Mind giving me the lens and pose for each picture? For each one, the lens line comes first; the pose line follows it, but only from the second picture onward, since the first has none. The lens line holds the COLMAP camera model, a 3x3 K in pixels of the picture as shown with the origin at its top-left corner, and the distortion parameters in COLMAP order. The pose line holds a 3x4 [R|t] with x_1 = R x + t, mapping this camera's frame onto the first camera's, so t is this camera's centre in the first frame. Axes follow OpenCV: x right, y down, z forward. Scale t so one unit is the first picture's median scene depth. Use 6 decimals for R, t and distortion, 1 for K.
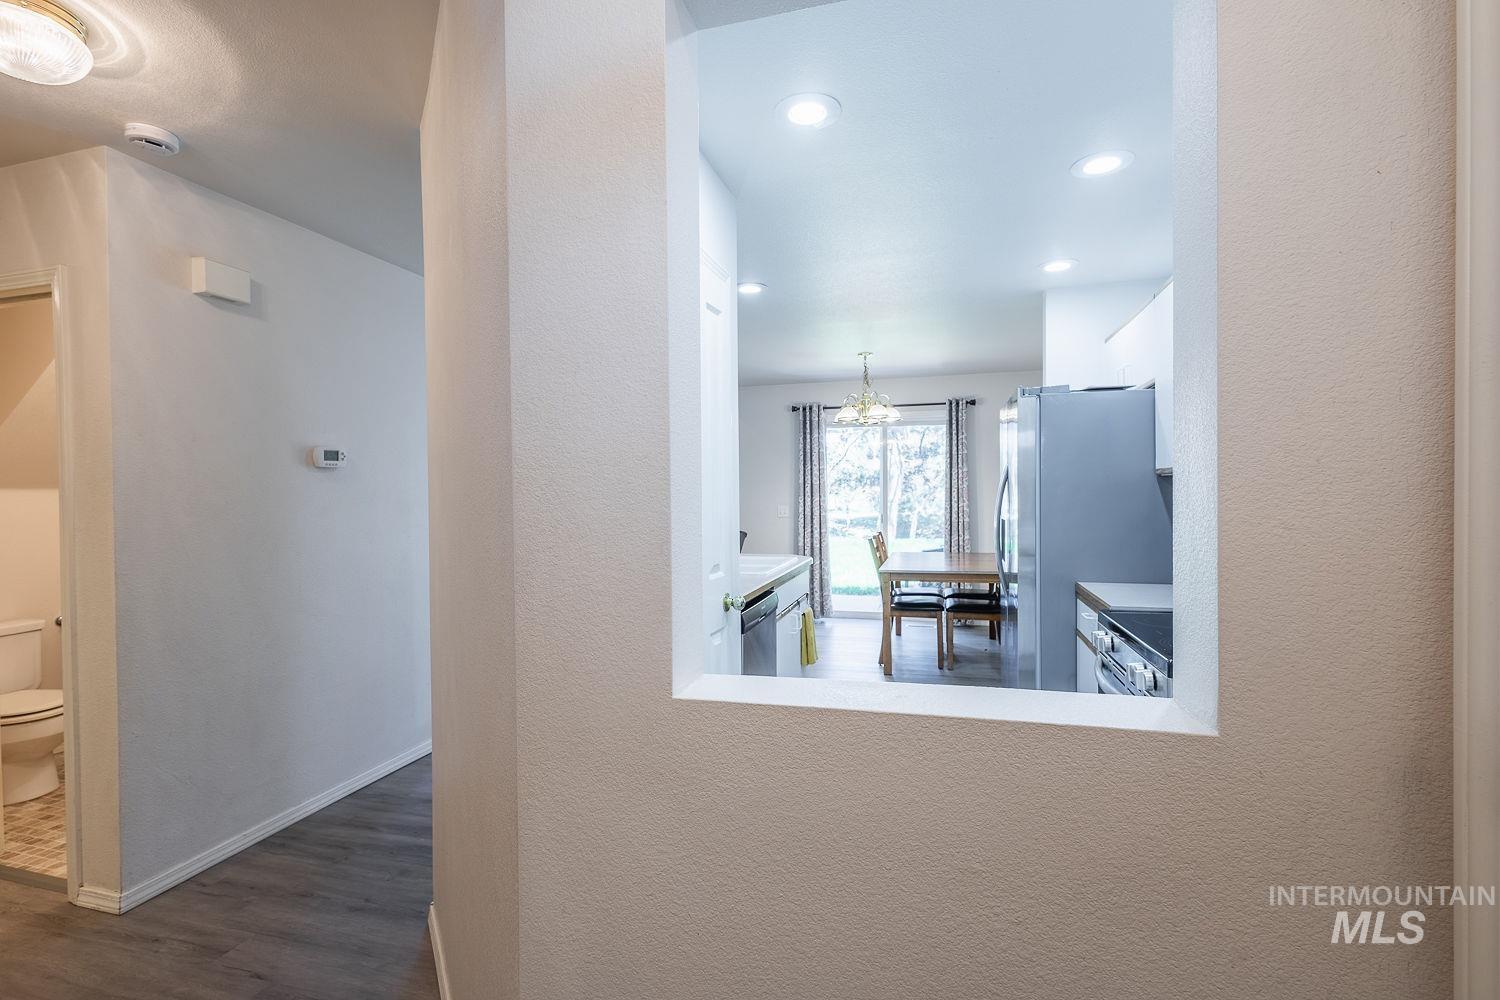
lens RADIAL K [[690.9, 0, 750.0], [0, 690.9, 500.0], [0, 0, 1]] dist [0.004101, 0.000108]
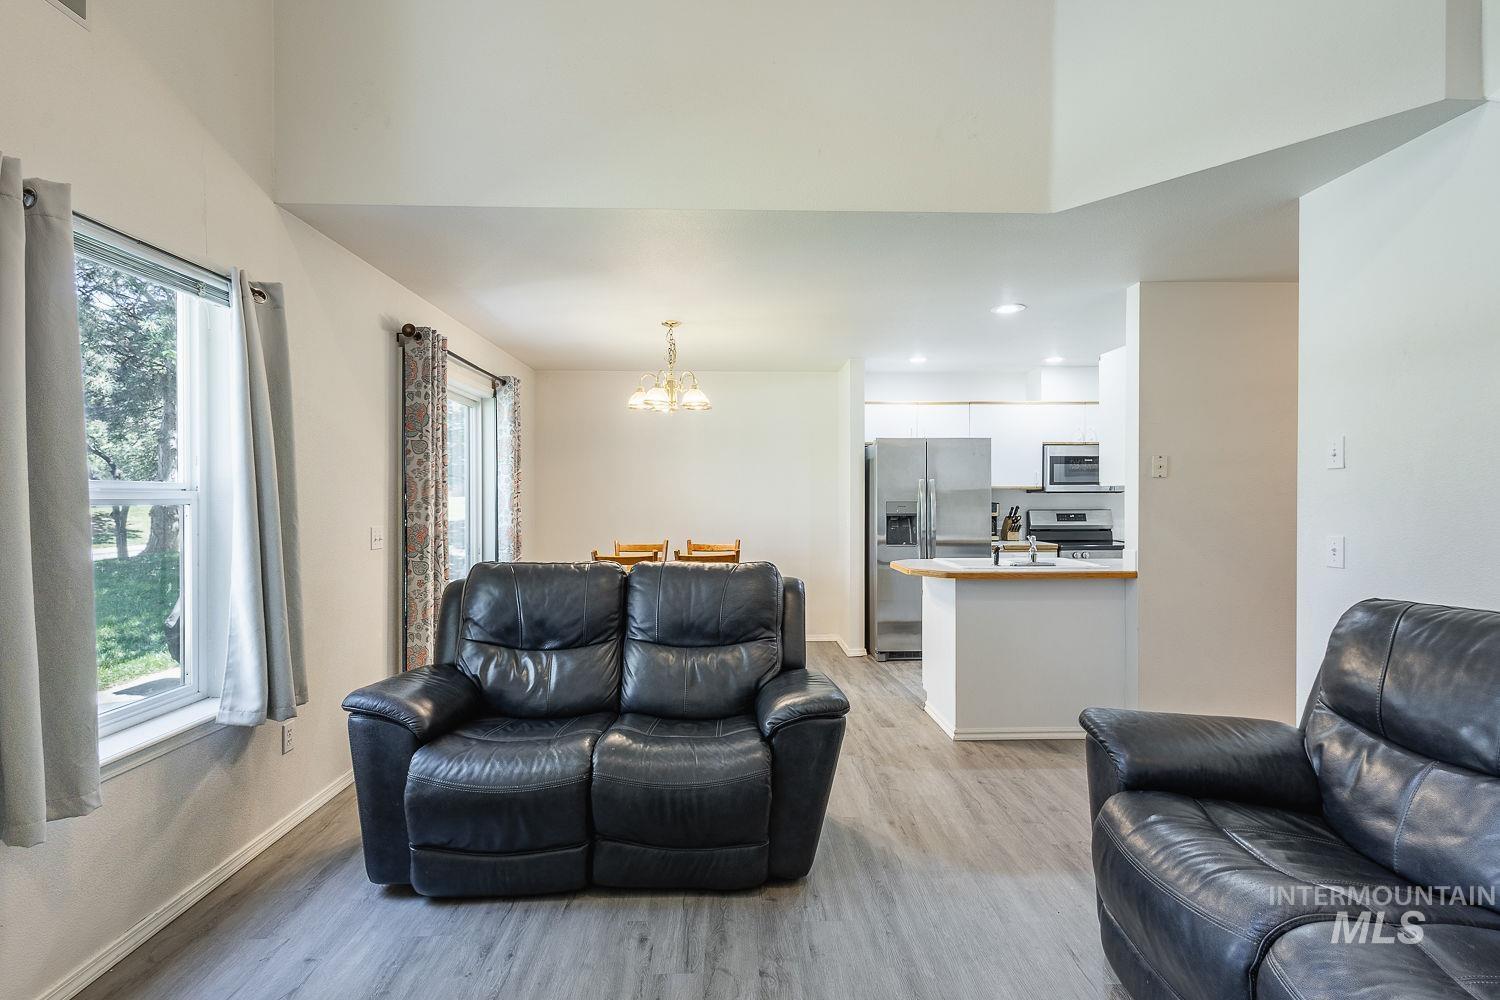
lens RADIAL K [[703.4, 0, 750.0], [0, 703.4, 500.0], [0, 0, 1]] dist [0.007627, -0.000770]
pose [[-0.297842, 0.006898, 0.954590, -0.510345], [0.012752, 0.999913, -0.003247, -0.004400], [-0.954530, 0.011206, -0.297904, 0.935818]]
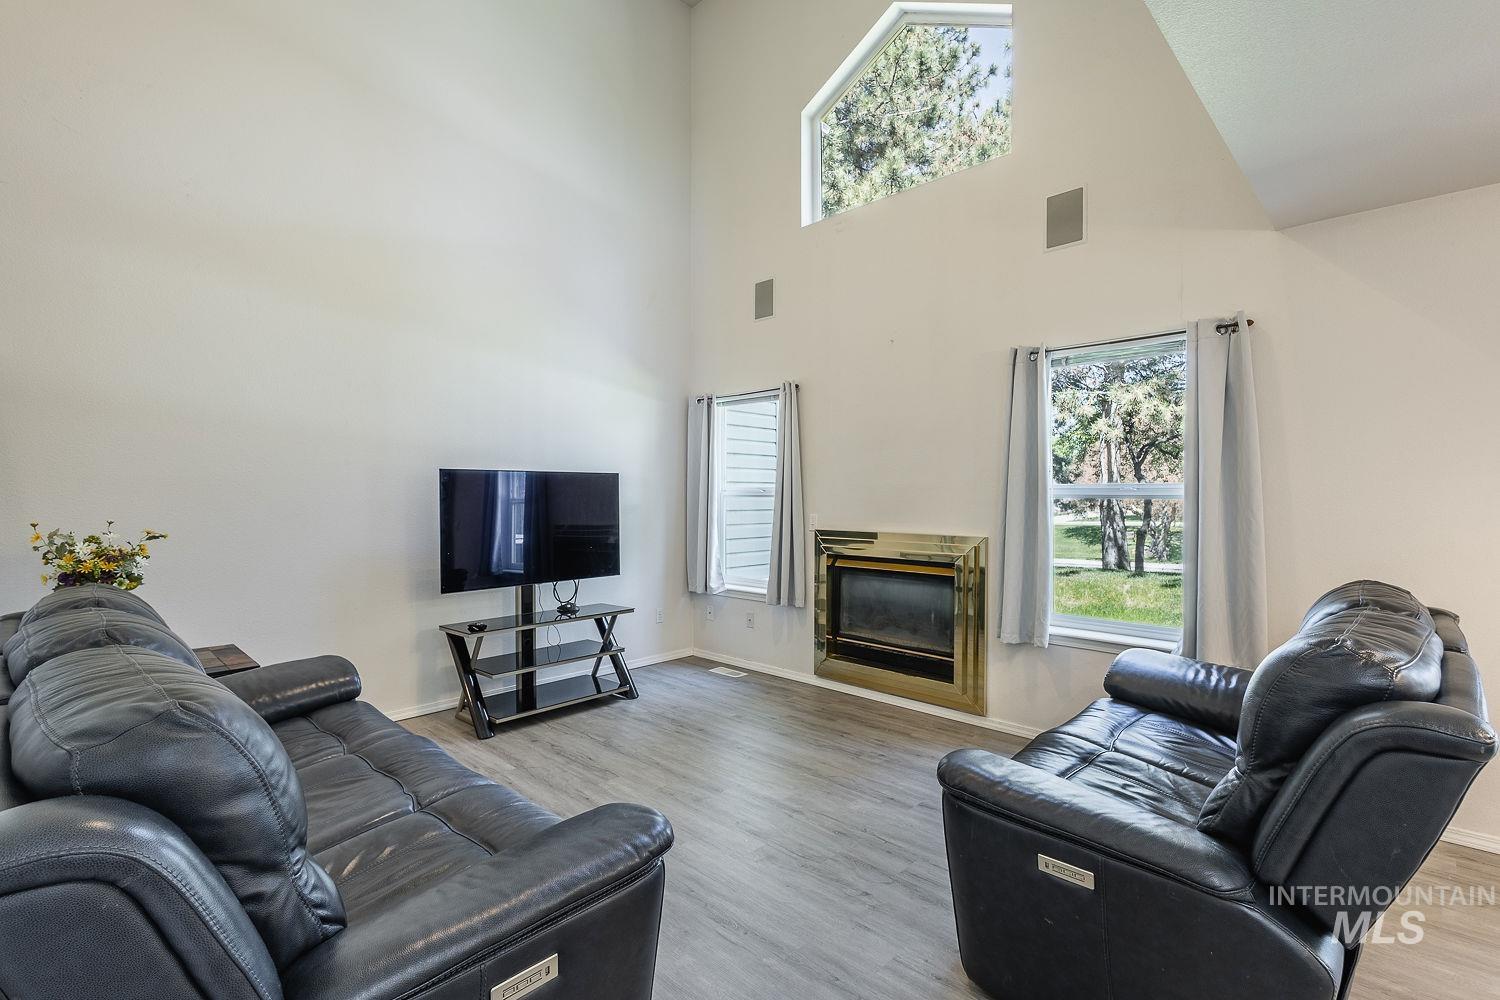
lens RADIAL K [[700.8, 0, 745.6], [0, 700.8, 498.0], [0, 0, 1]] dist [0.002679, -0.000536]
pose [[0.874105, 0.013703, -0.485543, -0.133838], [-0.011683, 0.999906, 0.007188, -0.007607], [0.485596, -0.000611, 0.874183, 0.530326]]
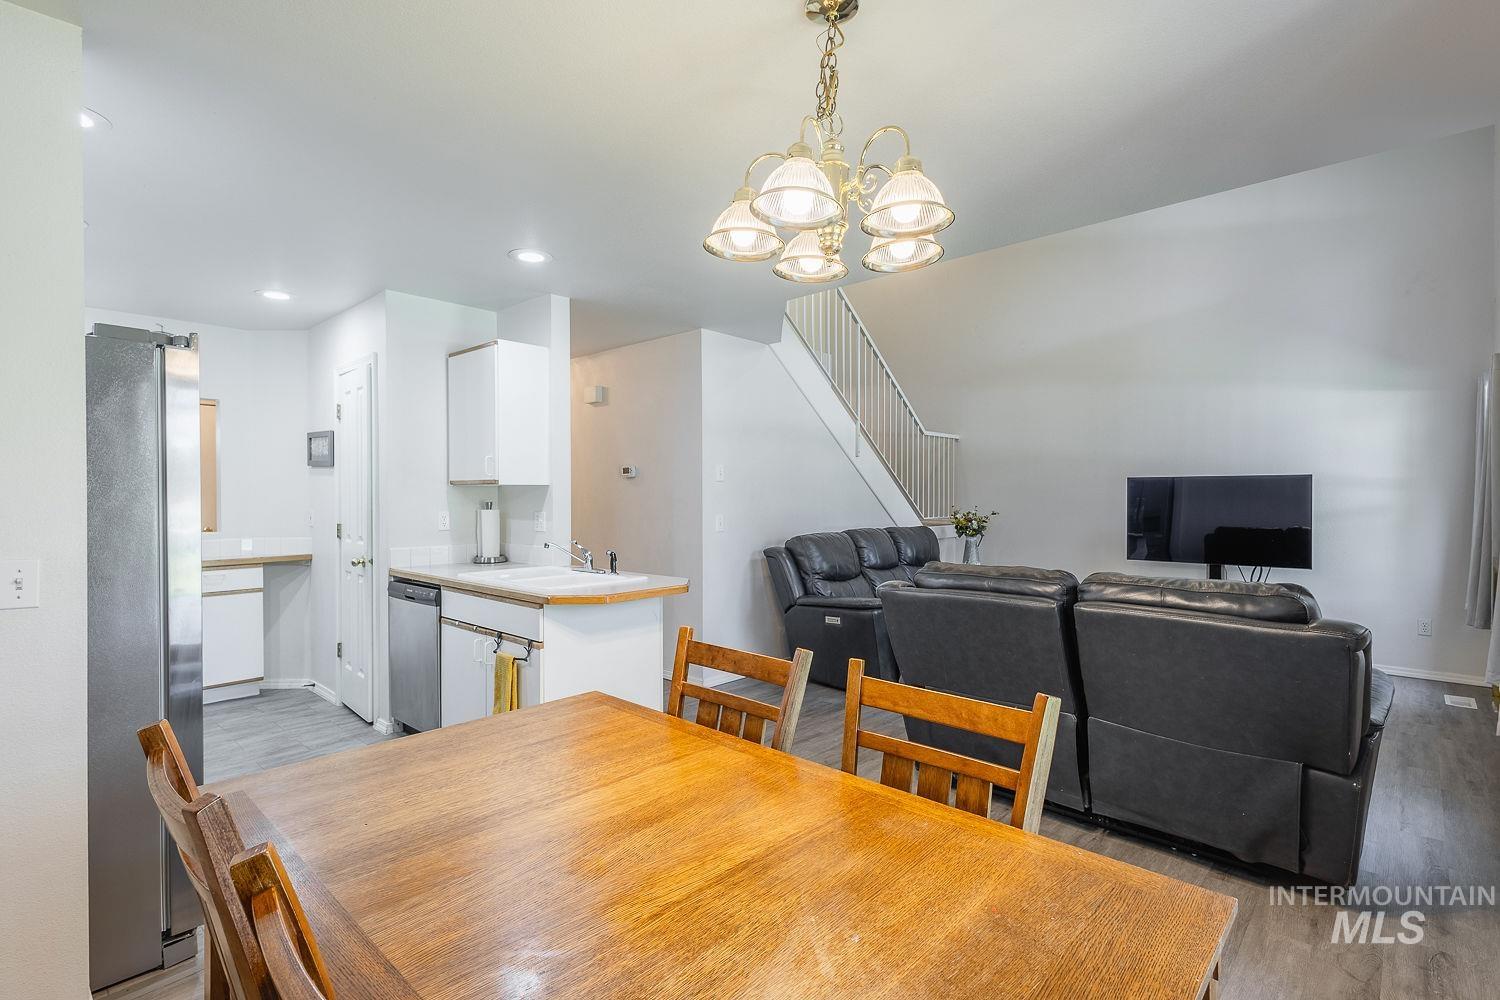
lens RADIAL K [[700.8, 0, 745.6], [0, 700.8, 498.0], [0, 0, 1]] dist [0.002679, -0.000536]
pose [[-0.468703, 0.016493, -0.883202, 0.356855], [-0.000004, 0.999826, 0.018672, -0.014305], [0.883356, 0.008755, -0.468622, 0.893947]]
